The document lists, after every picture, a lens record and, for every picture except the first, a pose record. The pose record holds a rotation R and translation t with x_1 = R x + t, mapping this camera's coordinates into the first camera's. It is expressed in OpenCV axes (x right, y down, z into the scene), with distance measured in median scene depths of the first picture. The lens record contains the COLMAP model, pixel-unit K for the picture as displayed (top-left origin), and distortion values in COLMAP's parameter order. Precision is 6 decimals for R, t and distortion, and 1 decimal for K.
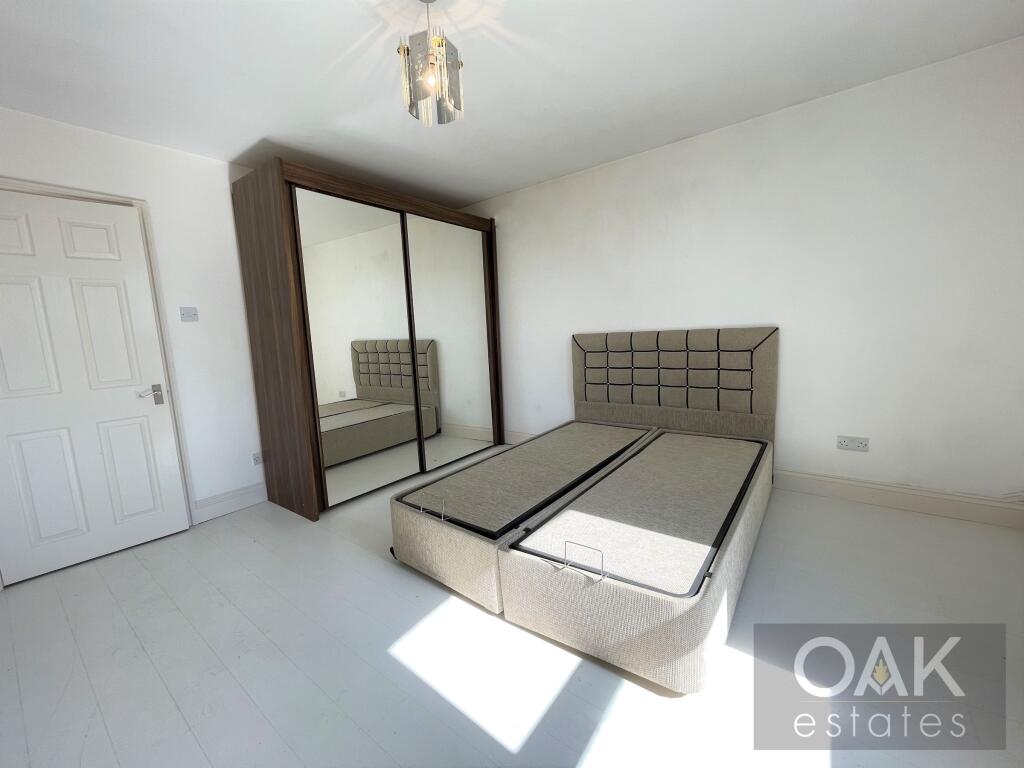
lens RADIAL K [[414.6, 0, 509.5], [0, 414.6, 391.4], [0, 0, 1]] dist [0.130194, 0.000001]
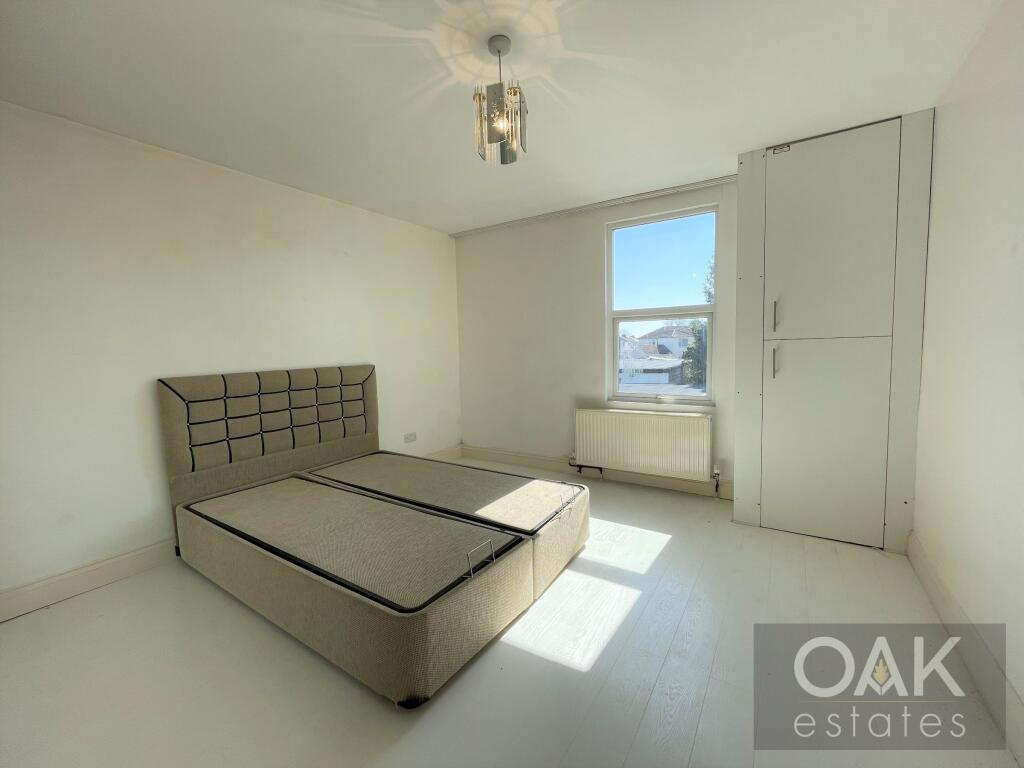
lens RADIAL K [[419.4, 0, 507.7], [0, 419.4, 382.3], [0, 0, 1]] dist [-0.000612, 0.000056]
pose [[-0.030585, -0.029783, 0.999088, -0.672372], [0.199641, 0.979233, 0.035302, -0.055585], [-0.979392, 0.200538, -0.024004, 0.601904]]
